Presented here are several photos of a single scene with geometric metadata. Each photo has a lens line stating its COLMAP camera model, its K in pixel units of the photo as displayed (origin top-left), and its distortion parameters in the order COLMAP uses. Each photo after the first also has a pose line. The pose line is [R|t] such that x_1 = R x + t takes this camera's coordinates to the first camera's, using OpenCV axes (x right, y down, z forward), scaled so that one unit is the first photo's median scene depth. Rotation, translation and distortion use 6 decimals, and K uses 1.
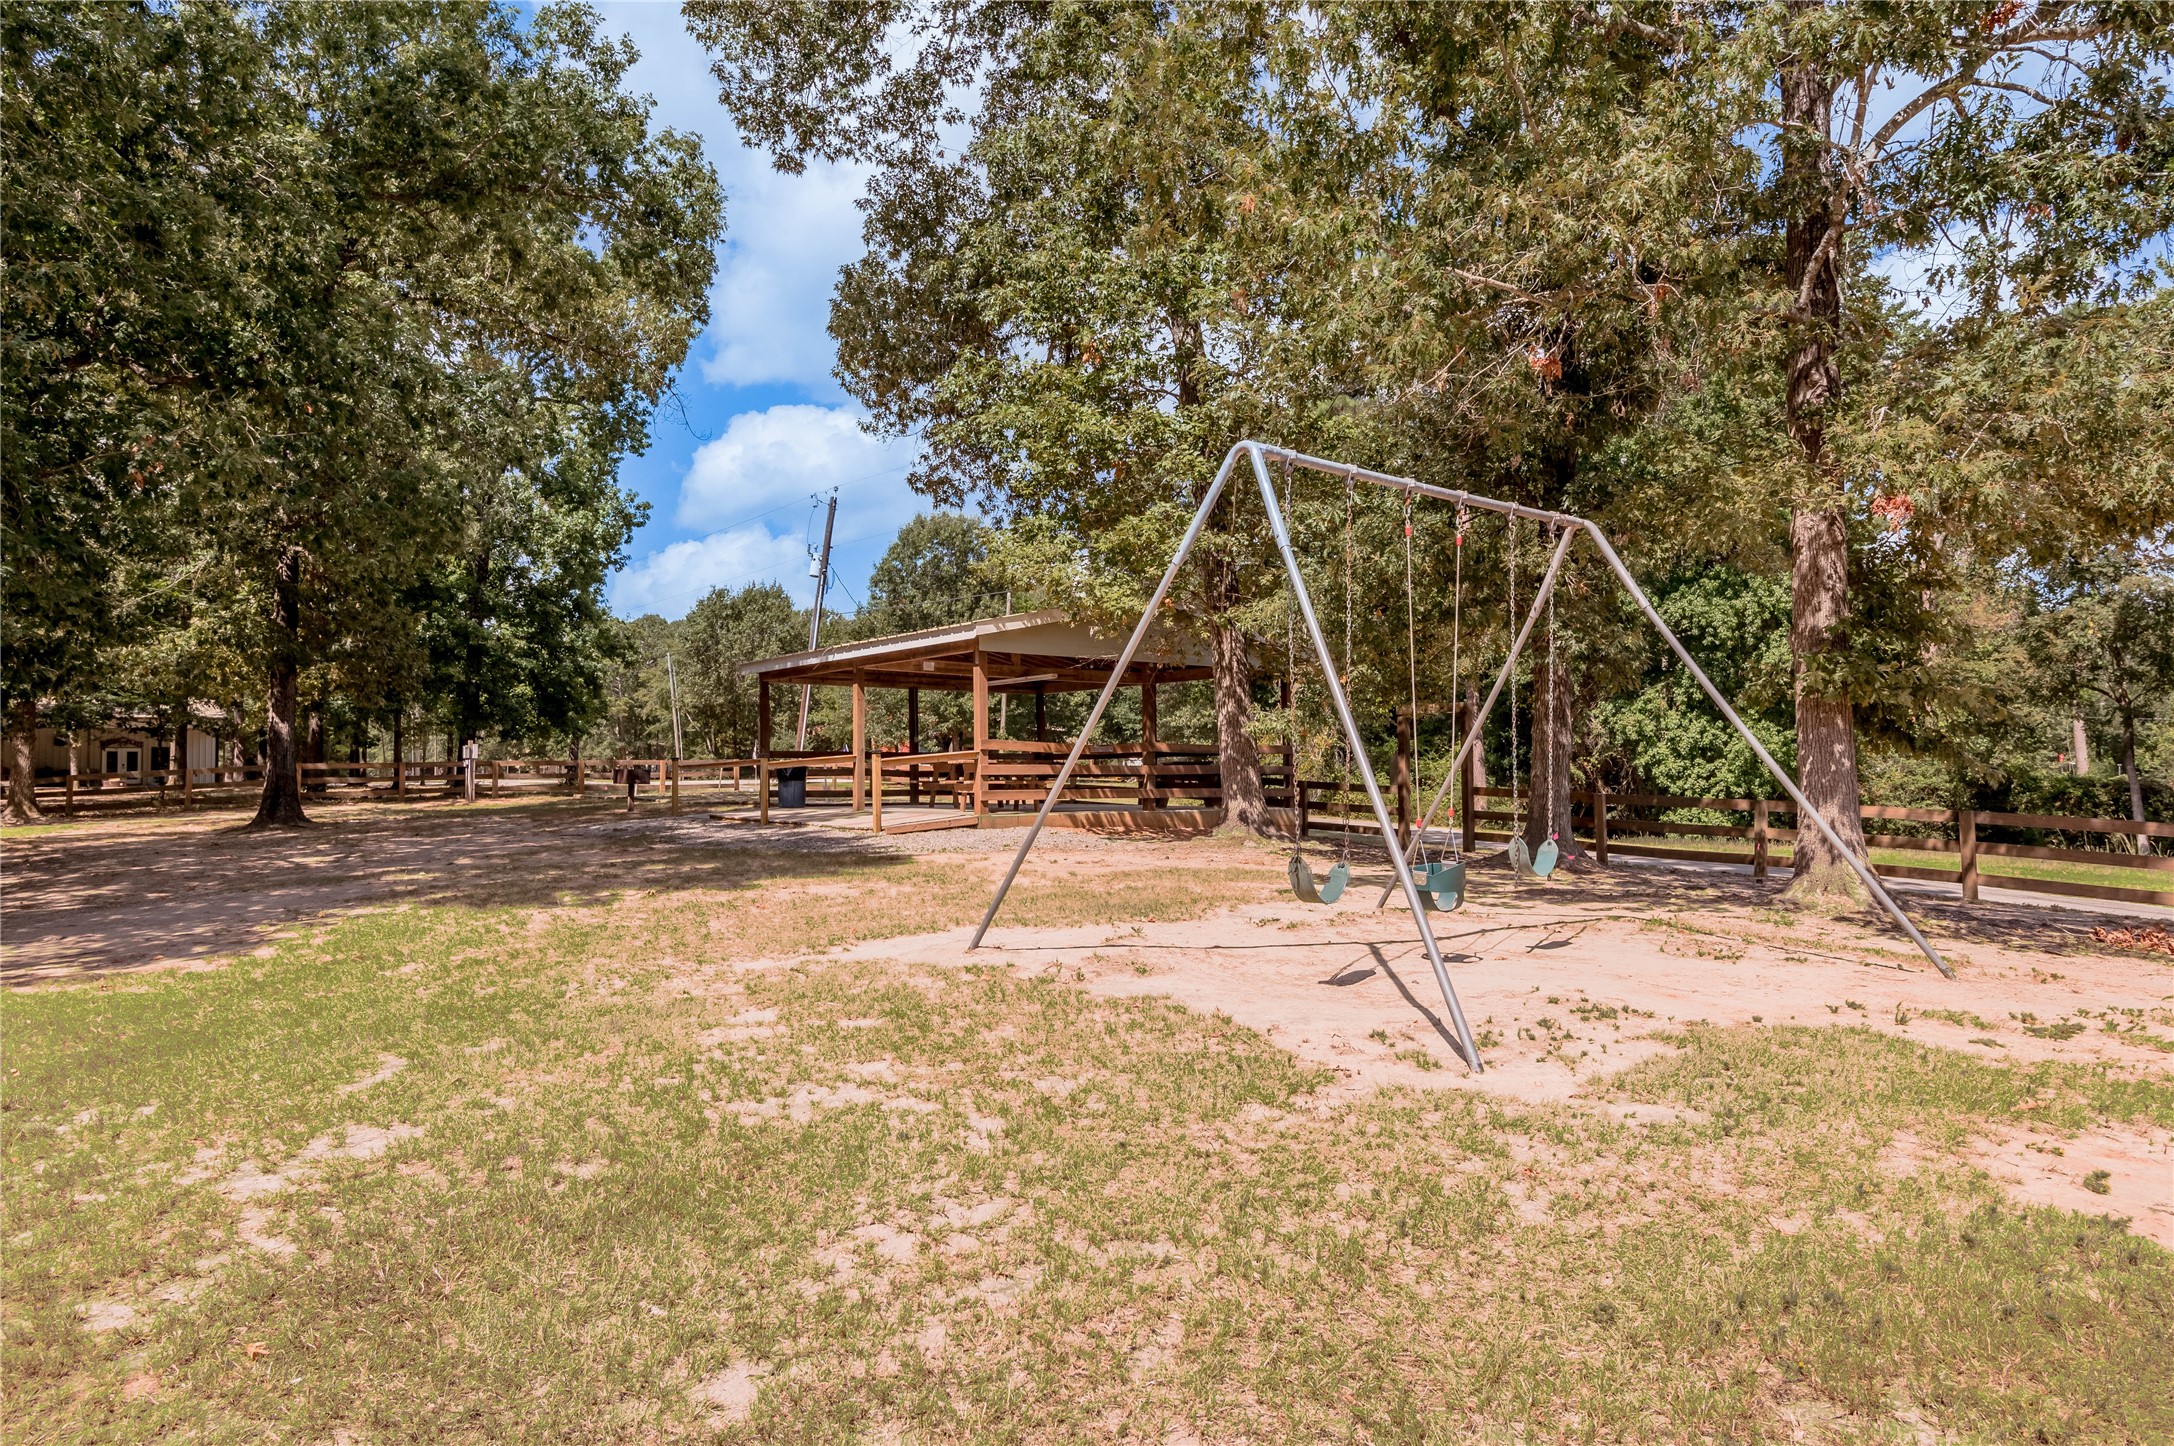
lens RADIAL K [[1315.8, 0, 1087.4], [0, 1315.8, 775.6], [0, 0, 1]] dist [-0.000484, -0.003596]
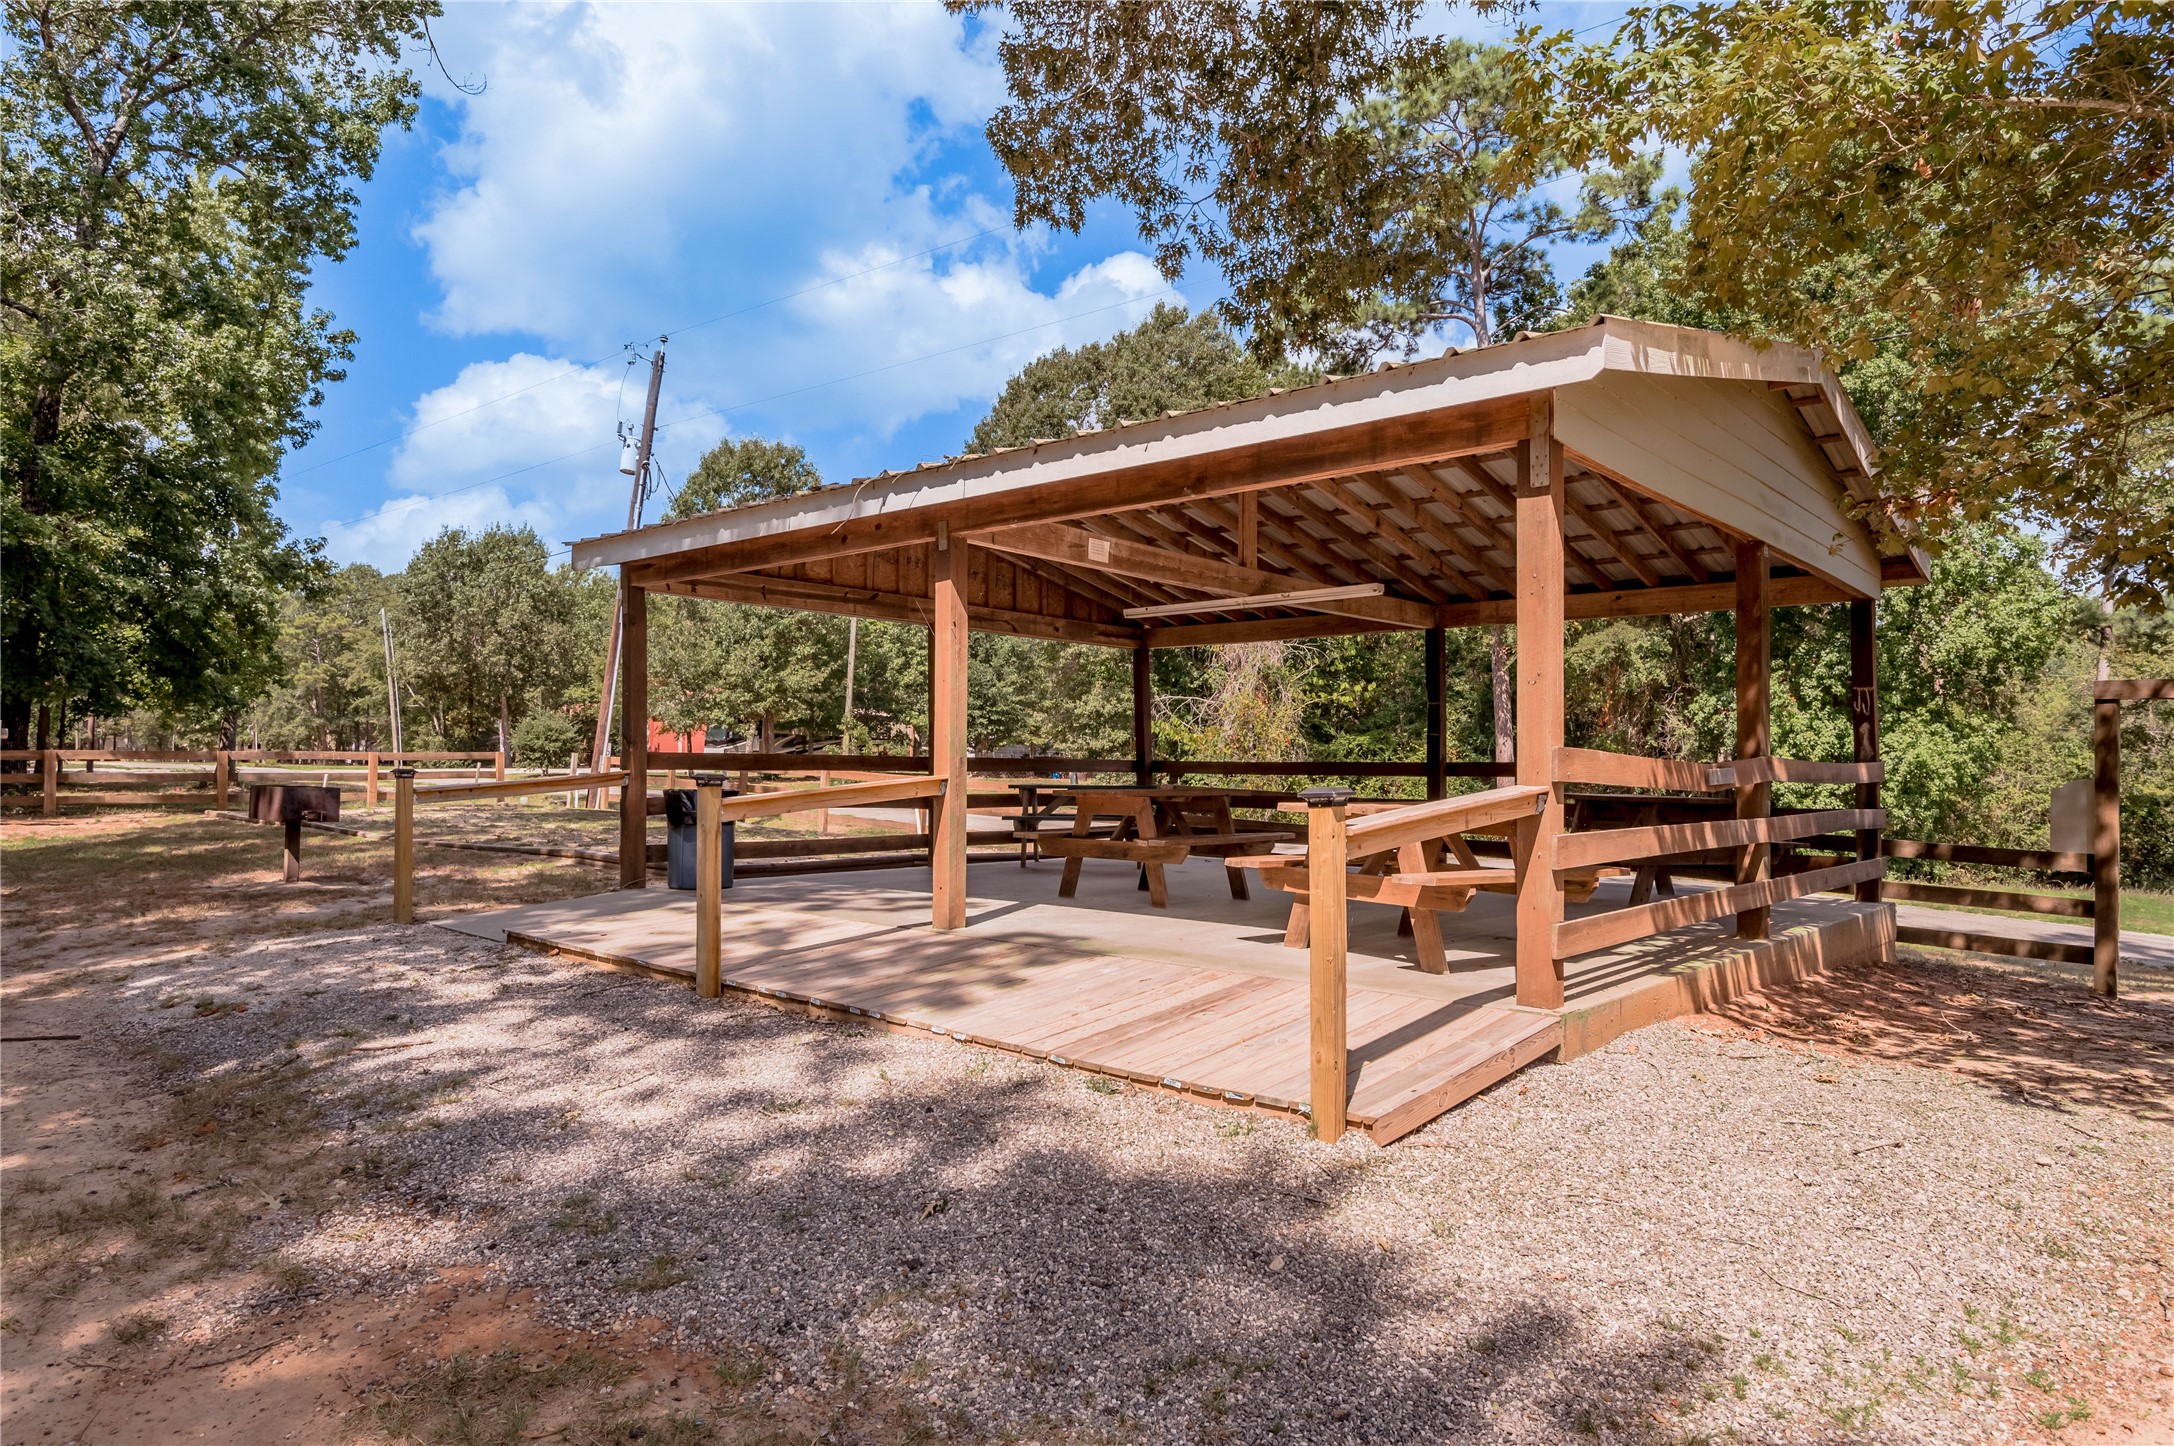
lens RADIAL K [[1315.8, 0, 1087.4], [0, 1315.8, 775.6], [0, 0, 1]] dist [-0.000484, -0.003596]
pose [[0.982954, 0.012246, 0.183442, -0.102498], [-0.013975, 0.999869, 0.008136, -0.009876], [-0.183318, -0.010561, 0.982997, 0.320393]]
